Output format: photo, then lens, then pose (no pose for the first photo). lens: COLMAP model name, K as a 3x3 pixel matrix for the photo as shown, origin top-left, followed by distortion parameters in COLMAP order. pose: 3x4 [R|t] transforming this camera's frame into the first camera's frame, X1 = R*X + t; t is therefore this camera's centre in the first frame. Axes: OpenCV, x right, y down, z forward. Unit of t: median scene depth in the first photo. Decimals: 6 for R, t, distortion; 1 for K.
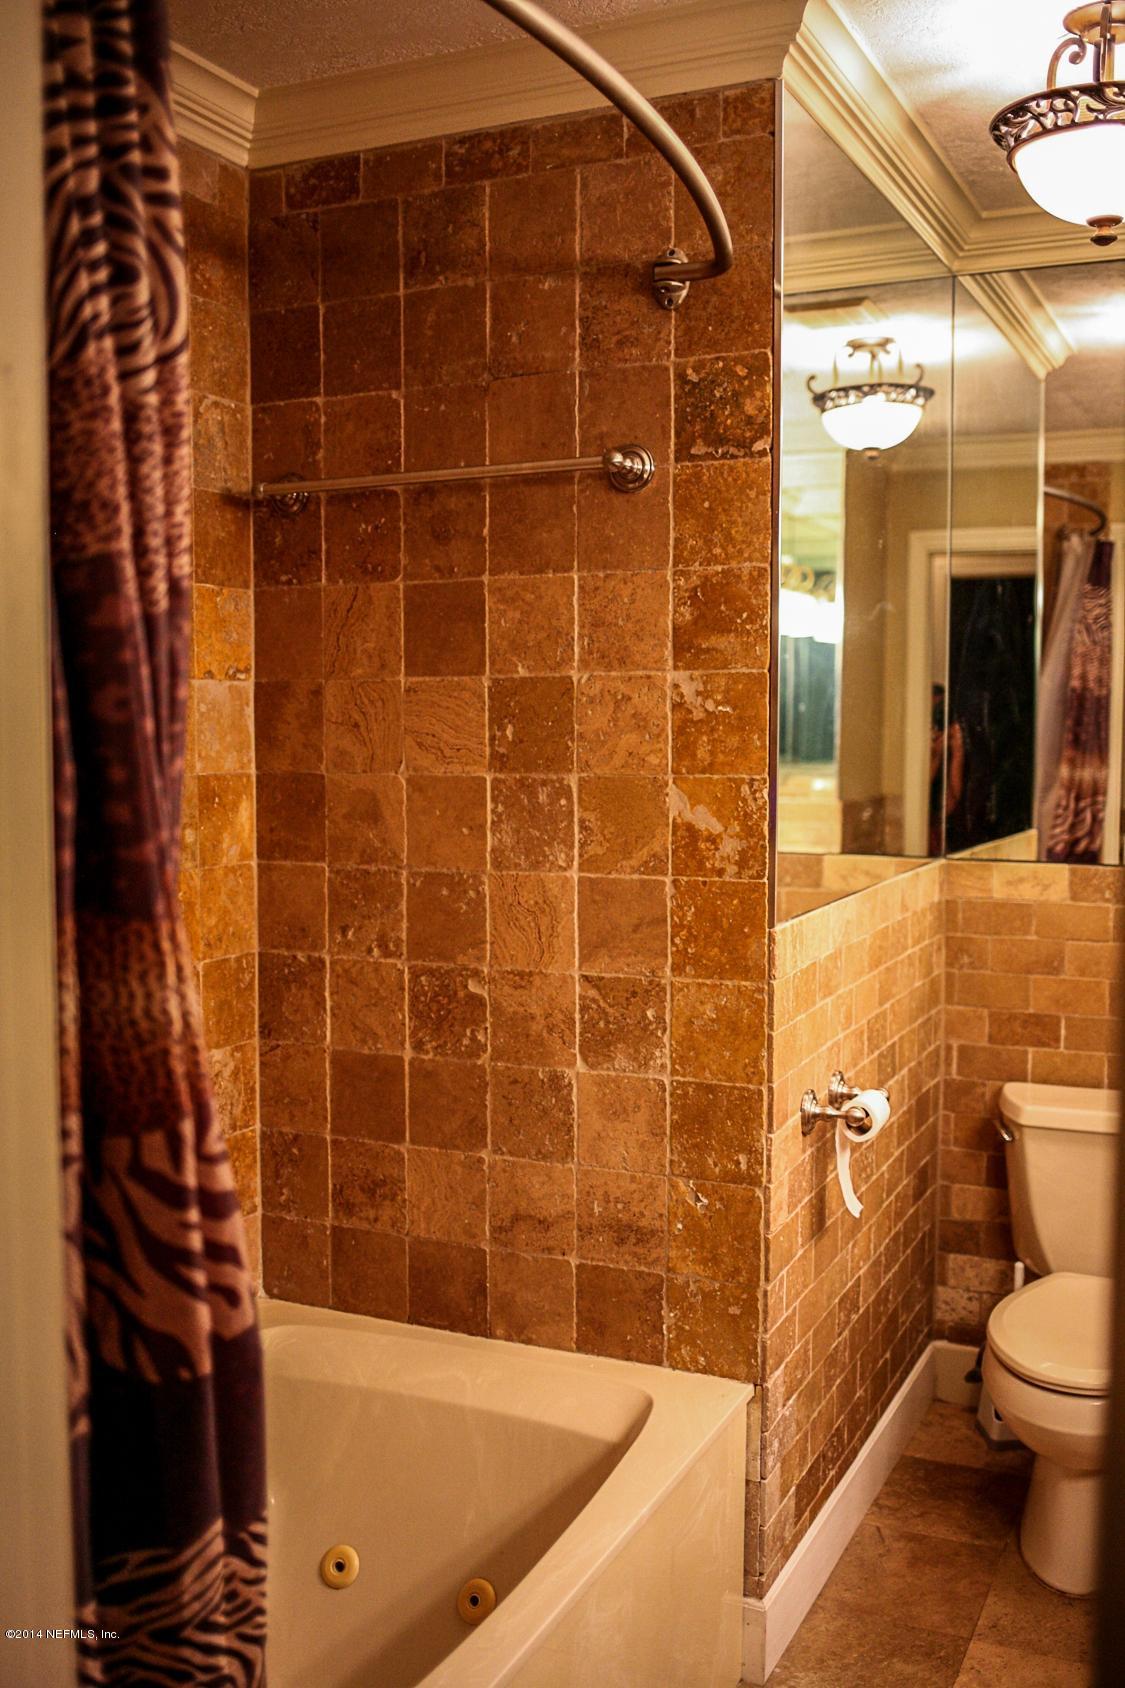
lens RADIAL K [[1674.1, 0, 549.2], [0, 1674.1, 841.6], [0, 0, 1]] dist [-0.055977, 0.000000]
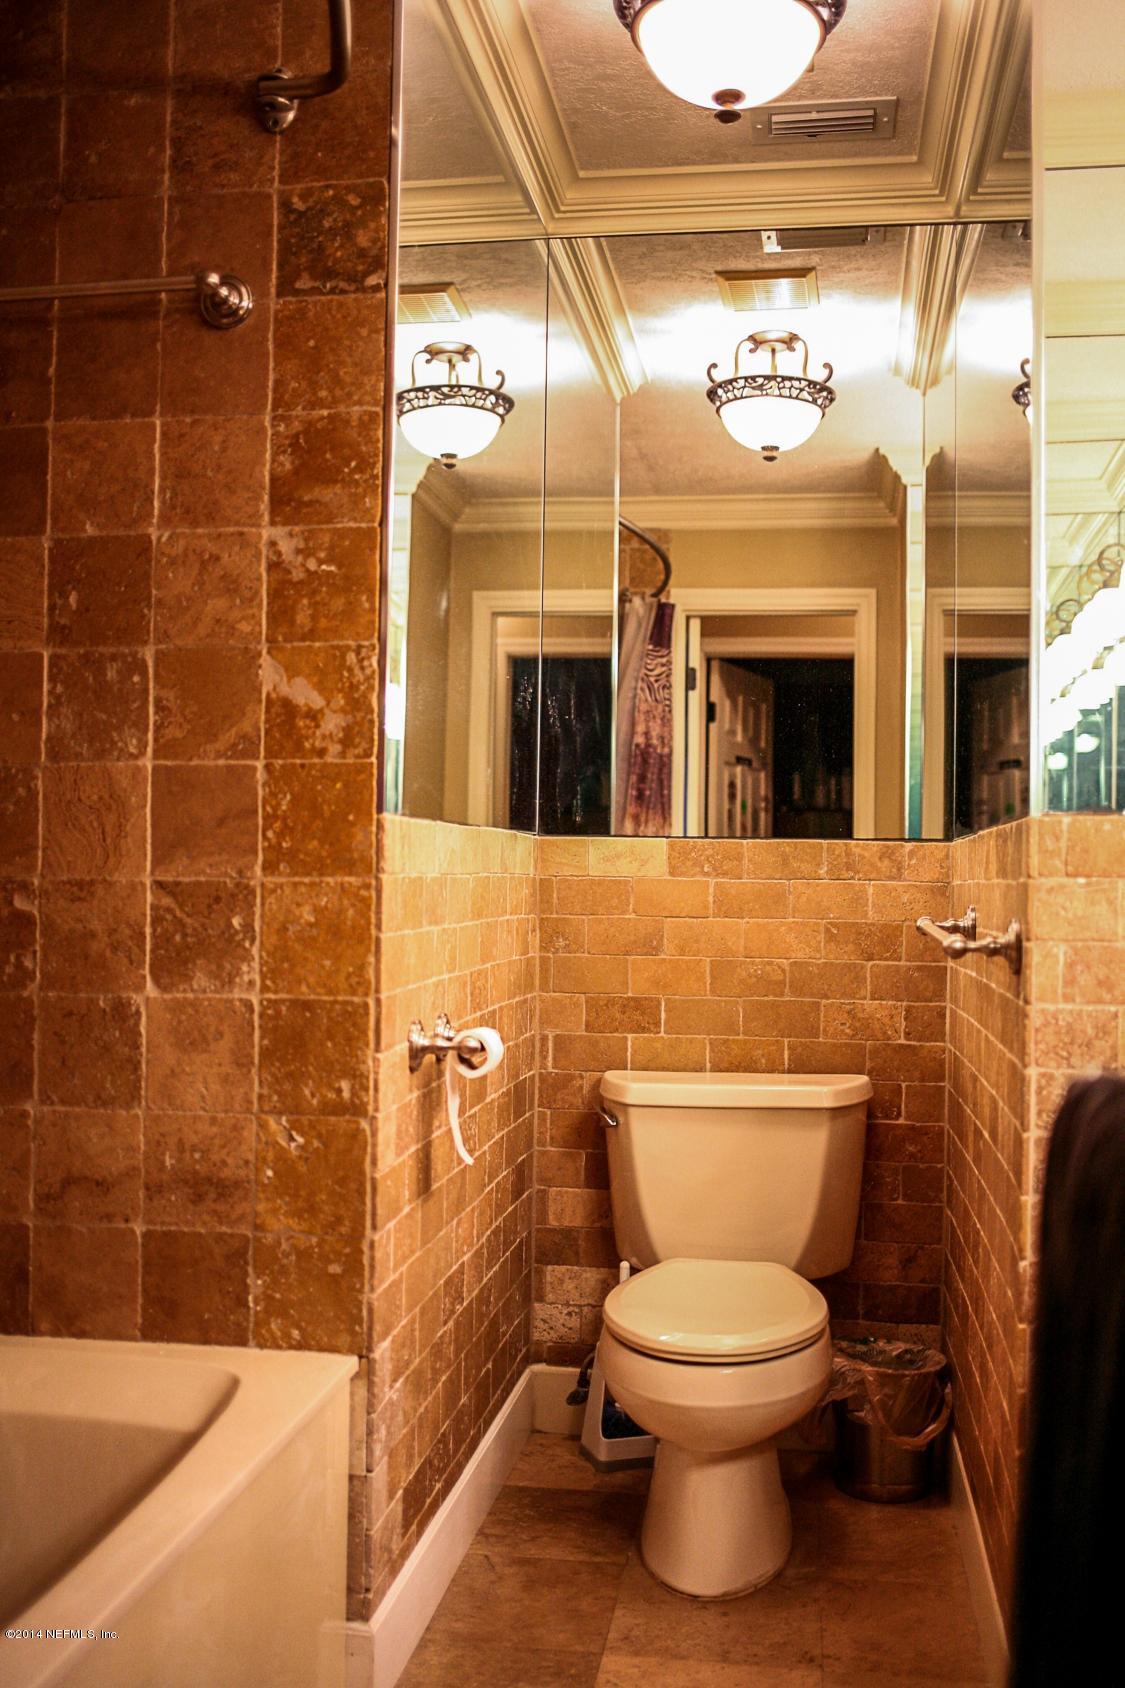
lens RADIAL K [[1674.1, 0, 574.6], [0, 1674.1, 846.4], [0, 0, 1]] dist [-0.055977, 0.000000]
pose [[0.957268, 0.021026, 0.288438, -0.020882], [0.007926, 0.995072, -0.098843, 0.146193], [-0.289095, 0.096905, 0.952383, 0.127977]]
